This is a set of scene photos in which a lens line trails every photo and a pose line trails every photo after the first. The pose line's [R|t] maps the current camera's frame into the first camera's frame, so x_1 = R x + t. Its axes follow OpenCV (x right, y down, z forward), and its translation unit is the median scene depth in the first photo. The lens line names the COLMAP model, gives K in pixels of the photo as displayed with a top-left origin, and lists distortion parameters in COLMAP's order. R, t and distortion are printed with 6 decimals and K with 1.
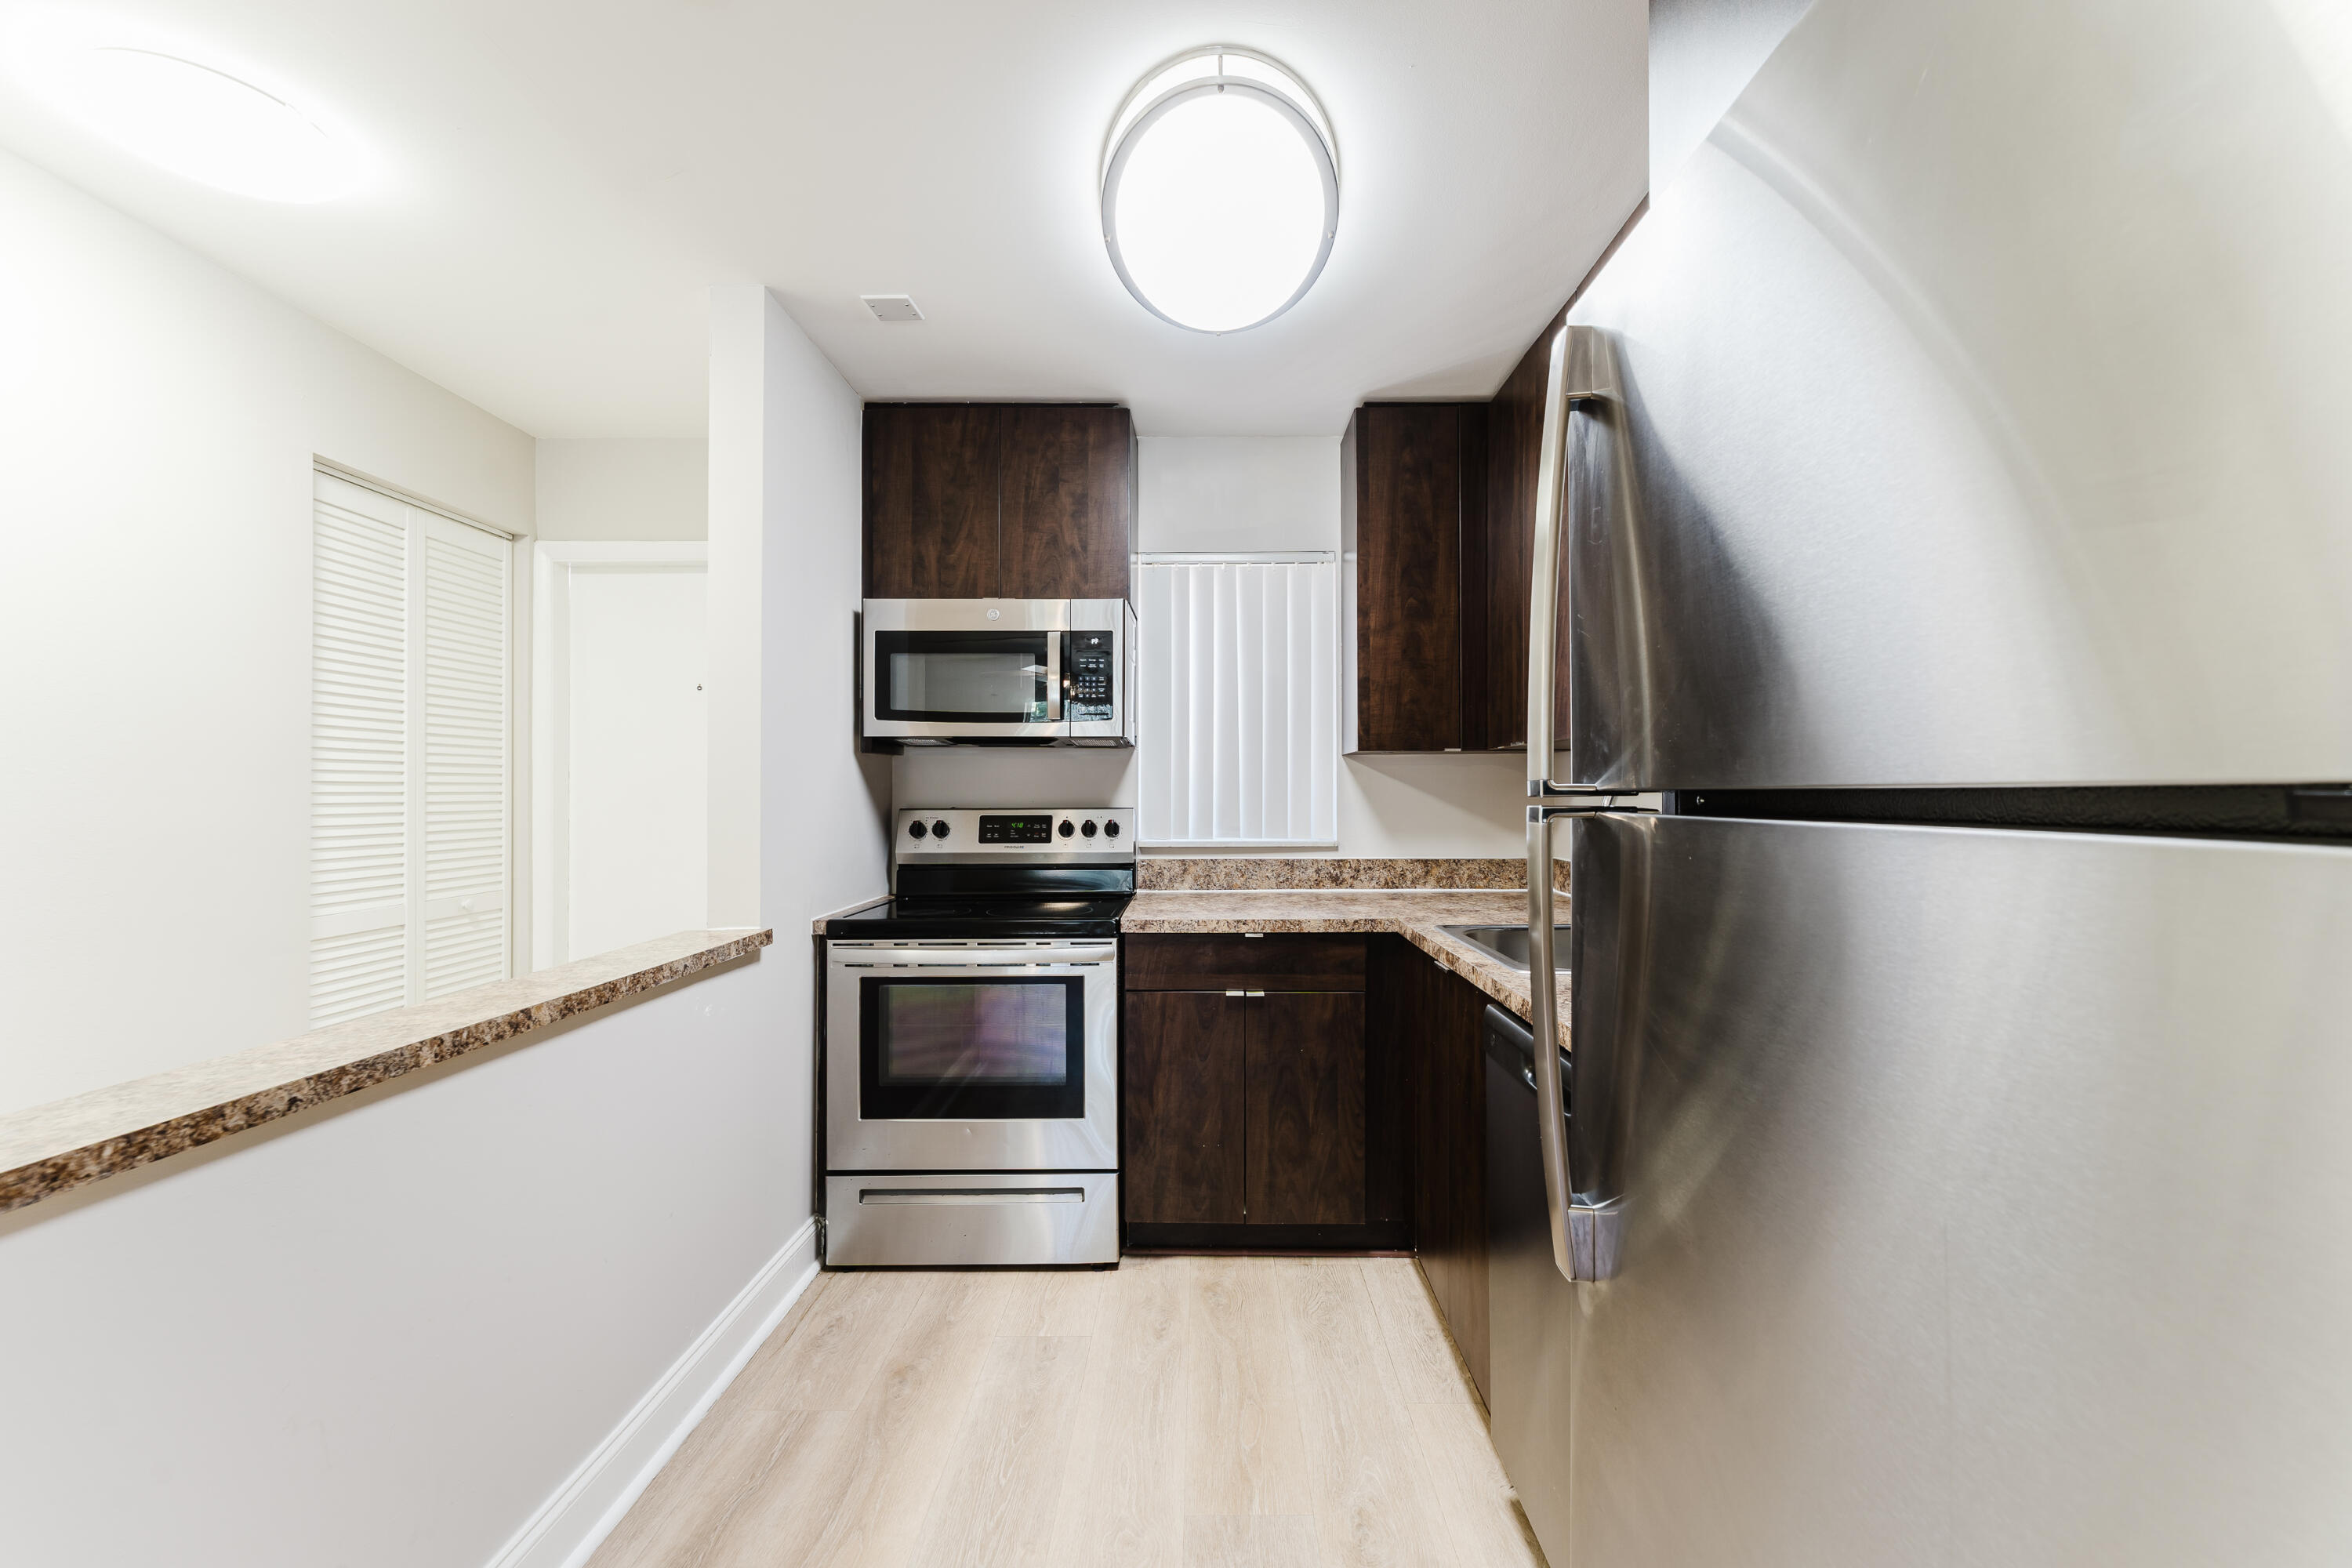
lens RADIAL K [[962.0, 0, 1150.4], [0, 962.0, 774.2], [0, 0, 1]] dist [-0.001874, 0.000058]
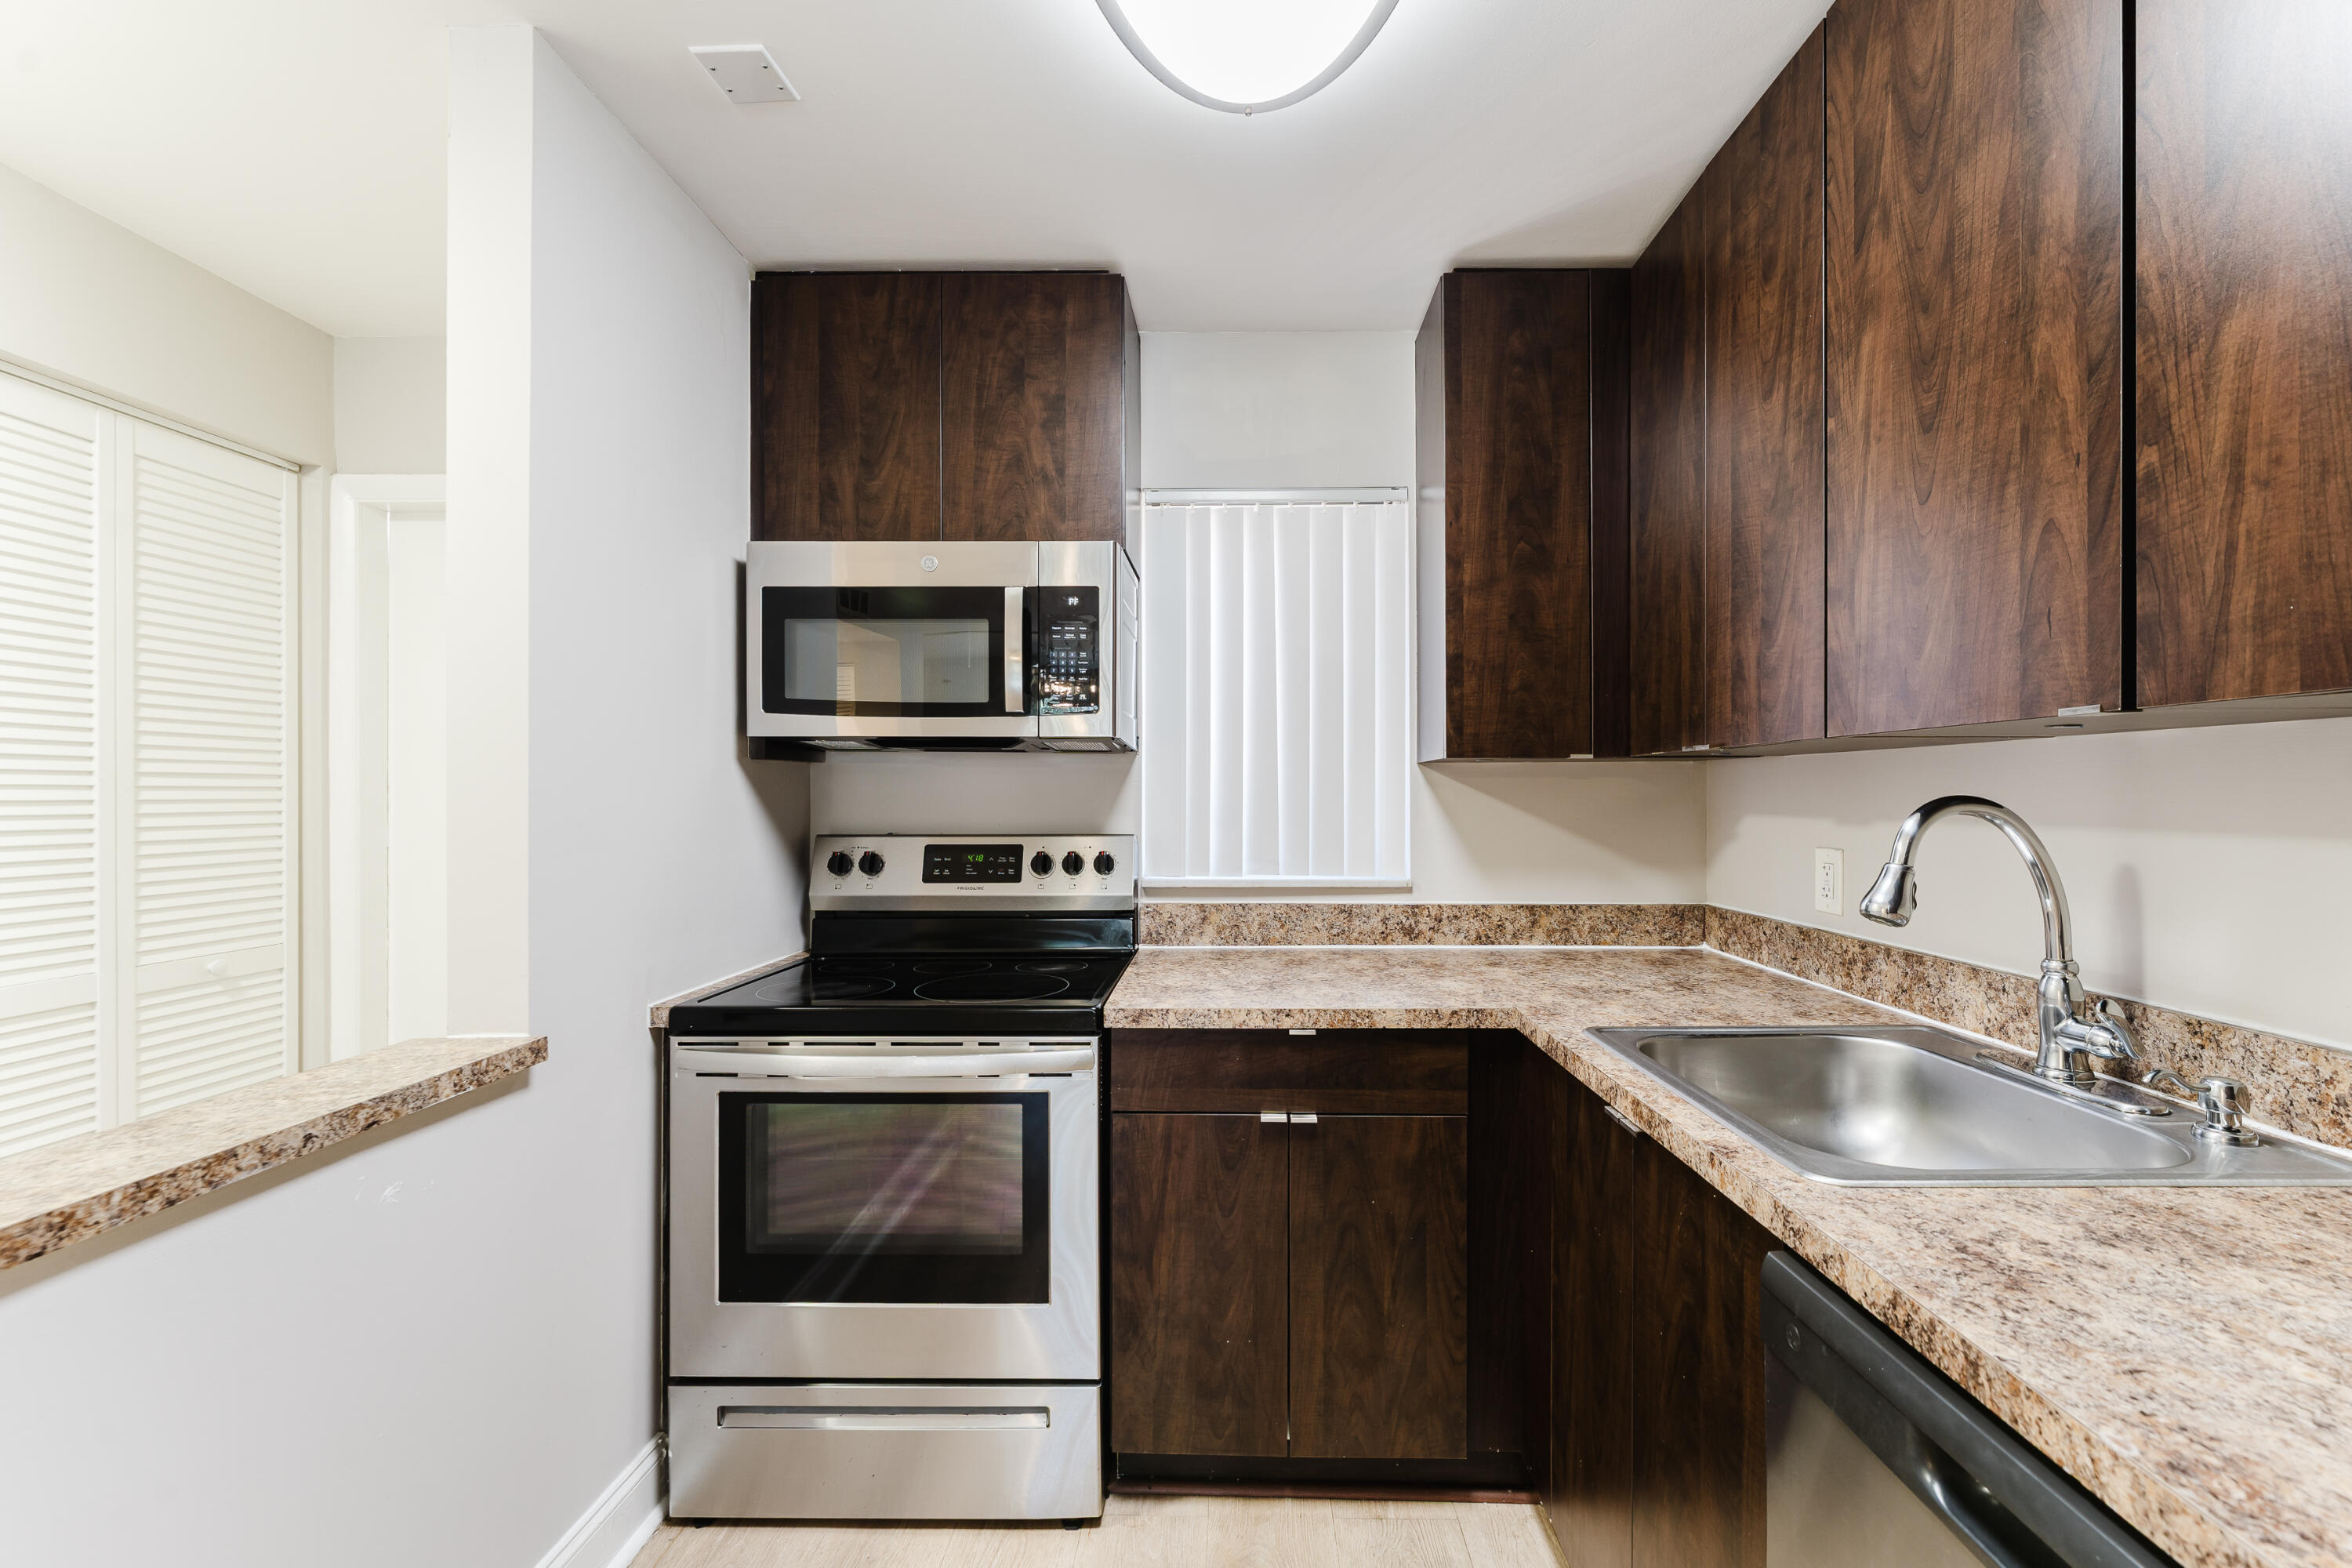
lens RADIAL K [[962.0, 0, 1173.0], [0, 962.0, 770.4], [0, 0, 1]] dist [-0.001874, 0.000058]
pose [[0.999944, 0.000969, -0.010577, 0.022233], [-0.001062, 0.999960, -0.008851, -0.008457], [0.010568, 0.008862, 0.999905, 0.295671]]
